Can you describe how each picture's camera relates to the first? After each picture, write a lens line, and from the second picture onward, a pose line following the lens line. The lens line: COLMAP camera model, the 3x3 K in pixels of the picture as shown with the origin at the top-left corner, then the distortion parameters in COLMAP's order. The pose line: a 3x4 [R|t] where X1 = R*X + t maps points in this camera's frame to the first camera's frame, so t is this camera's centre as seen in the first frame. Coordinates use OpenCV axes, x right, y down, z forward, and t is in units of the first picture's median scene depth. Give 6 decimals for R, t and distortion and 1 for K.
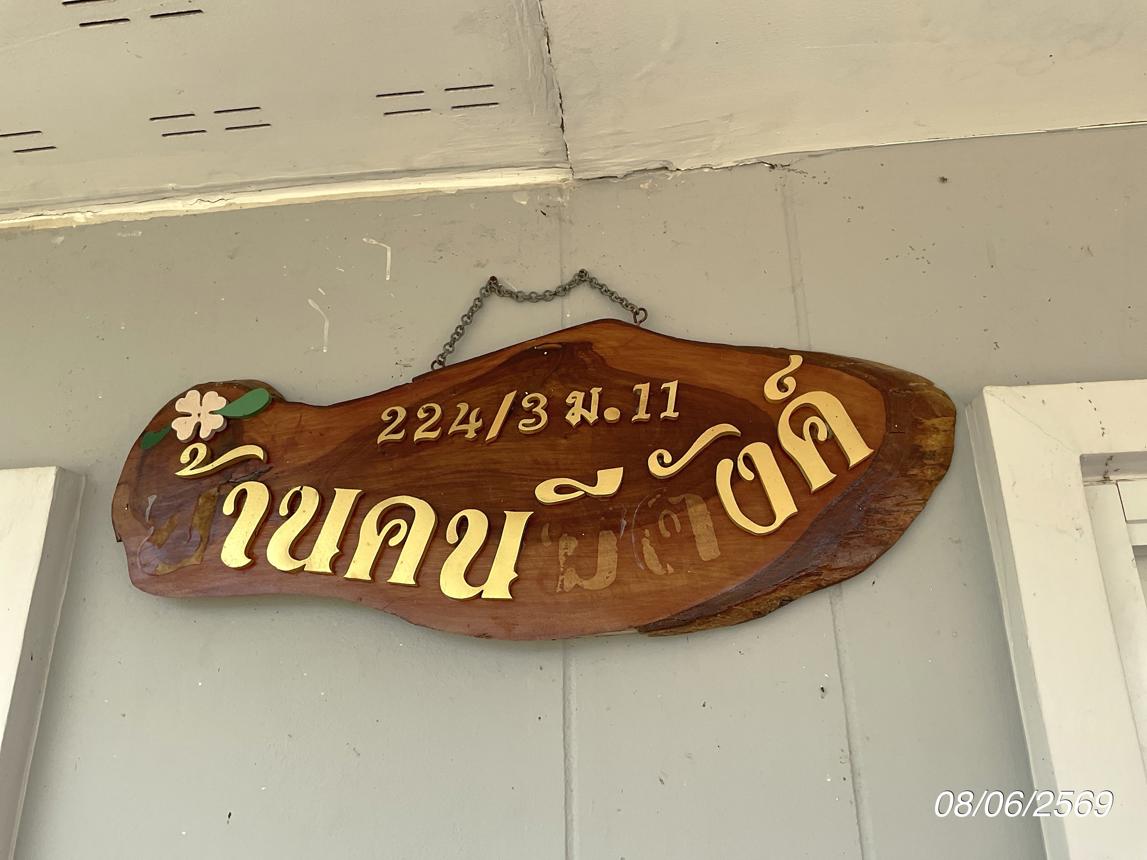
lens RADIAL K [[1023.4, 0, 573.5], [0, 1023.4, 430.0], [0, 0, 1]] dist [0.000156, -0.001504]
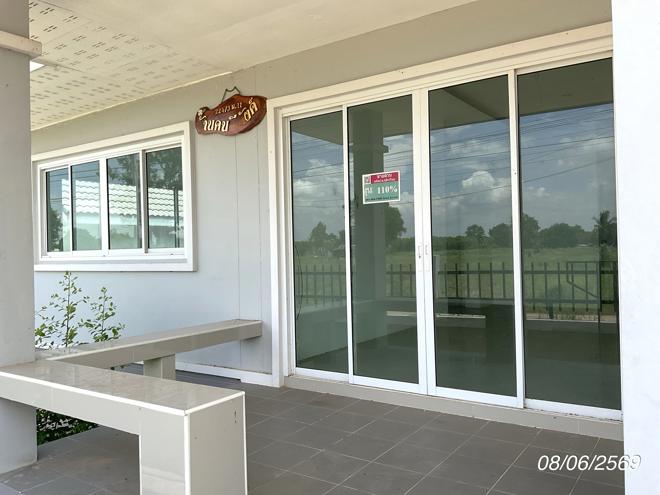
lens RADIAL K [[621.2, 0, 330.0], [0, 621.2, 247.5], [0, 0, 1]] dist [0.002607, 0.000925]
pose [[0.865583, -0.014361, -0.500560, 3.311213], [0.214673, 0.913721, 0.345005, -0.570110], [0.452418, -0.406088, 0.793984, -3.232110]]
